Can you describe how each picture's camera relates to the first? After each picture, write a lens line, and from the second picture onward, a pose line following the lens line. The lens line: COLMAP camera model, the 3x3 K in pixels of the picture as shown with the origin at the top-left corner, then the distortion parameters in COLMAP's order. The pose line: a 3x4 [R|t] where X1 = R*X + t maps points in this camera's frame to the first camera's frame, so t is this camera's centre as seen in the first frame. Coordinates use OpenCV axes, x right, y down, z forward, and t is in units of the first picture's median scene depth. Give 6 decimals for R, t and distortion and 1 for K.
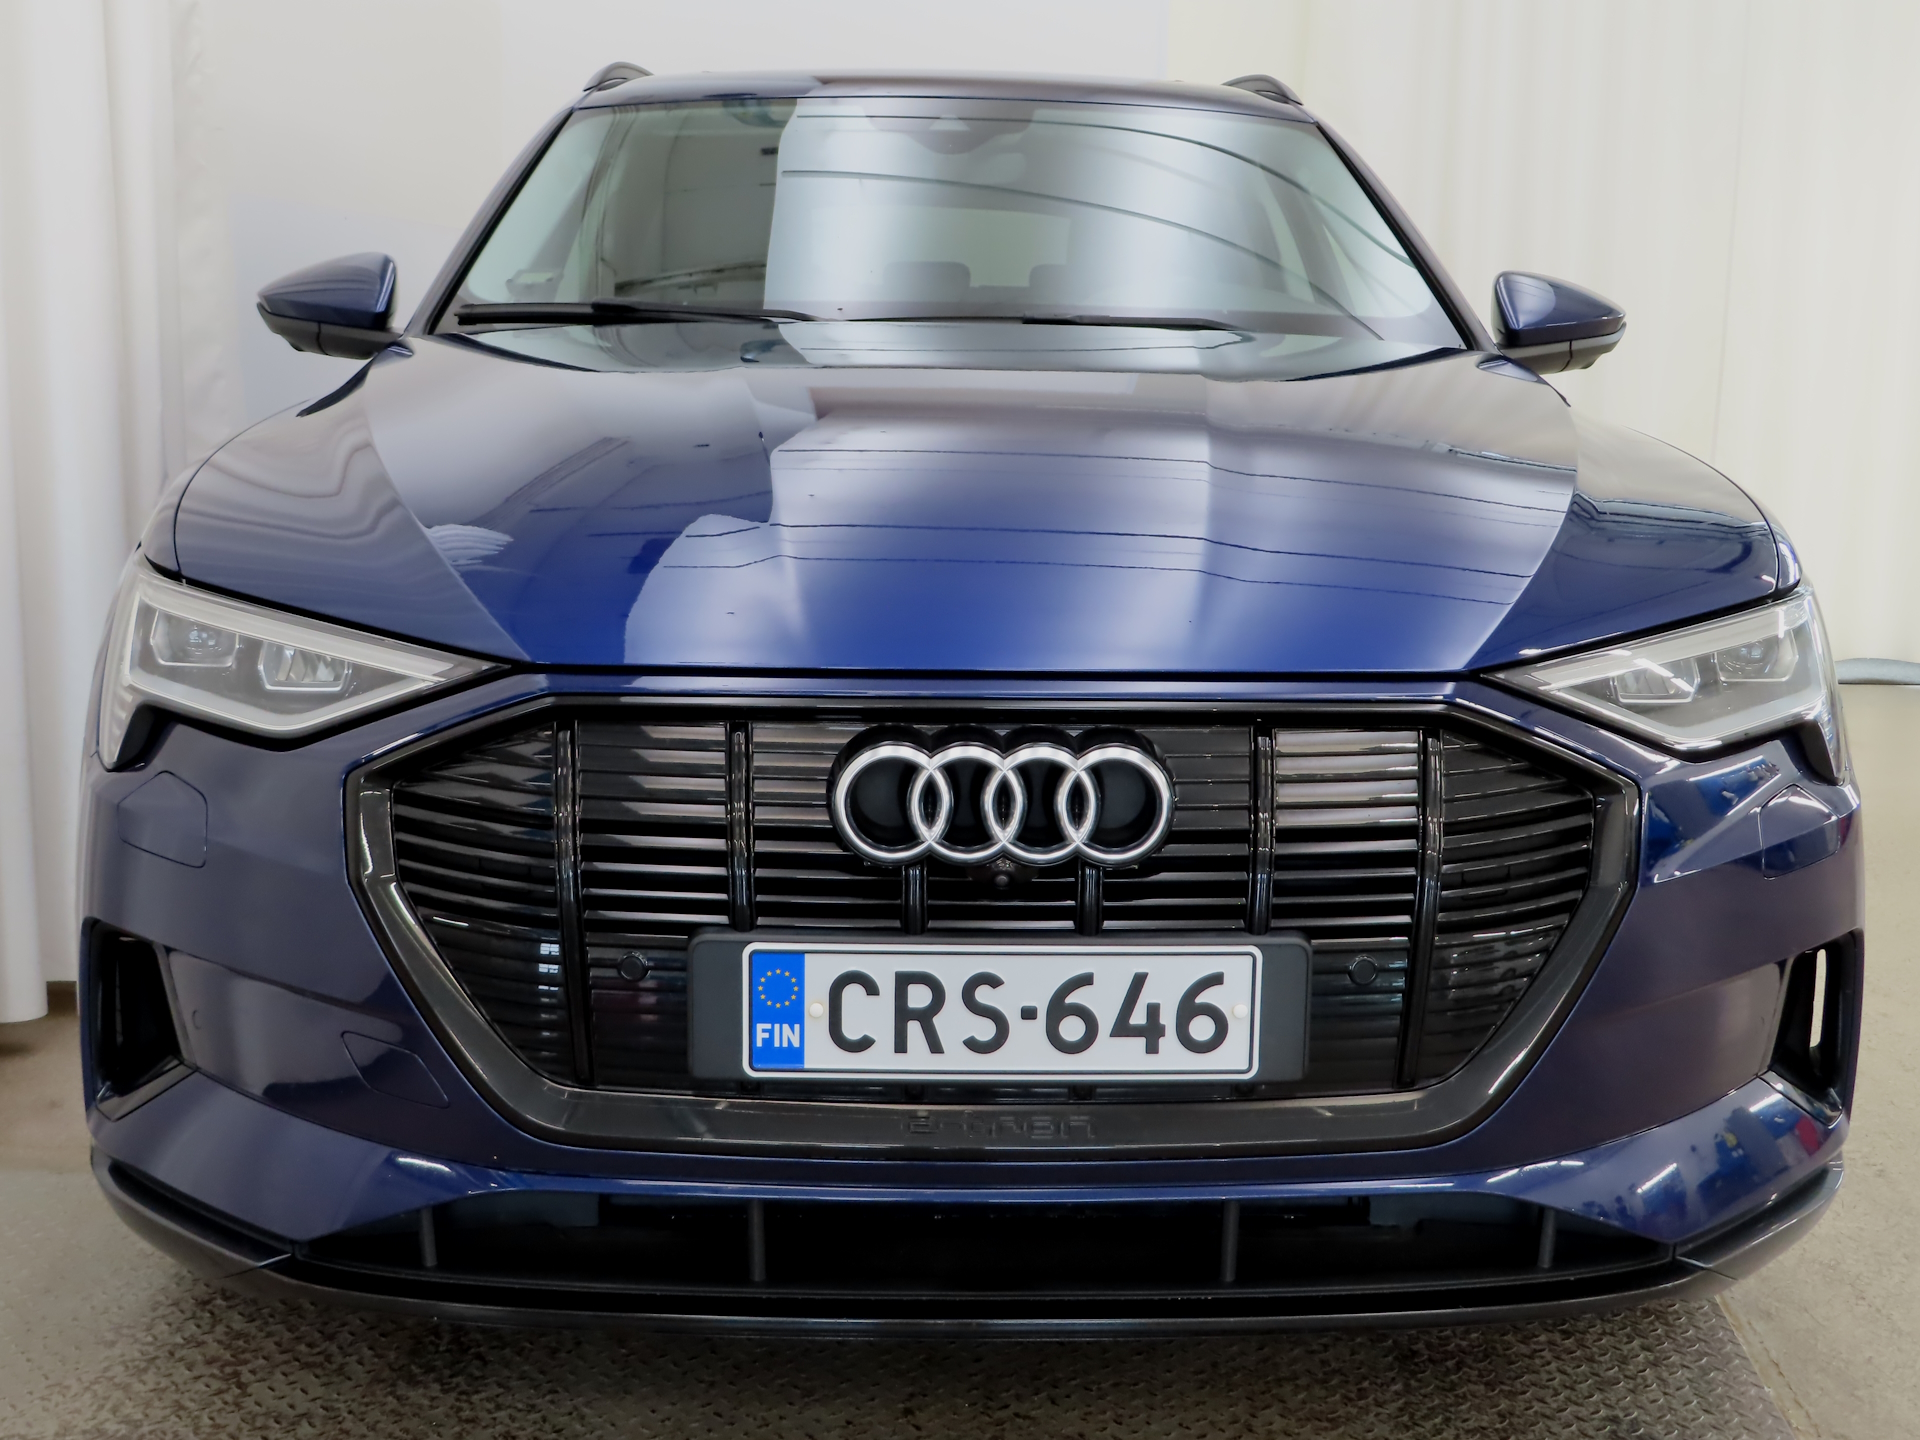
lens RADIAL K [[2231.4, 0, 960.0], [0, 2231.4, 720.0], [0, 0, 1]] dist [-0.029898, -0.015854]
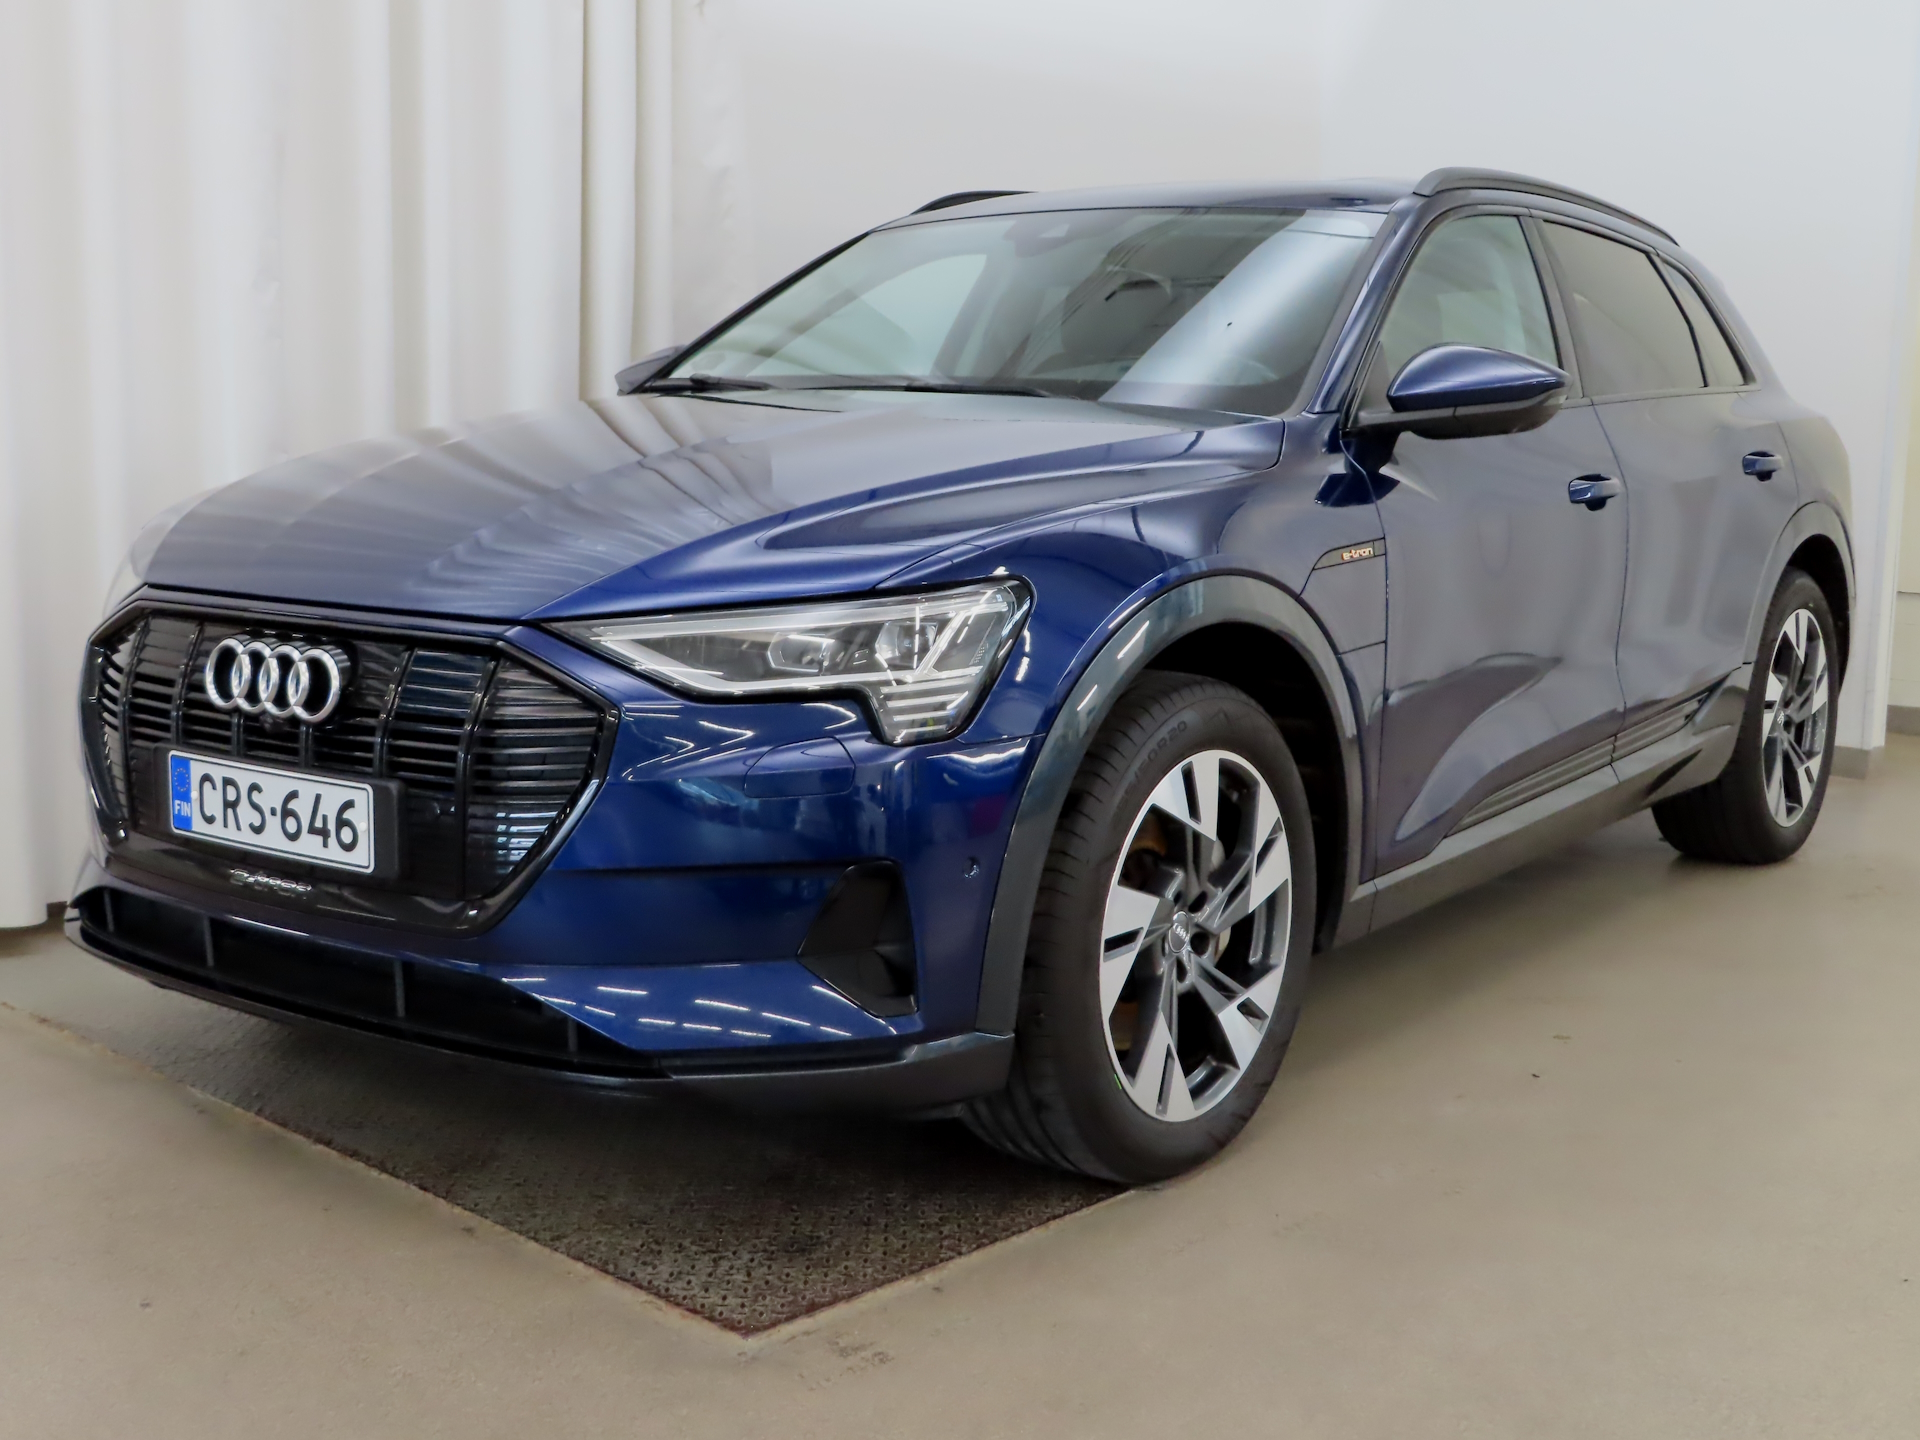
lens RADIAL K [[2231.4, 0, 960.0], [0, 2231.4, 720.0], [0, 0, 1]] dist [-0.029898, -0.015854]
pose [[0.792573, 0.085570, -0.603744, 1.381845], [-0.108651, 0.994078, -0.001741, 0.014931], [0.600020, 0.066977, 0.797177, 0.015601]]
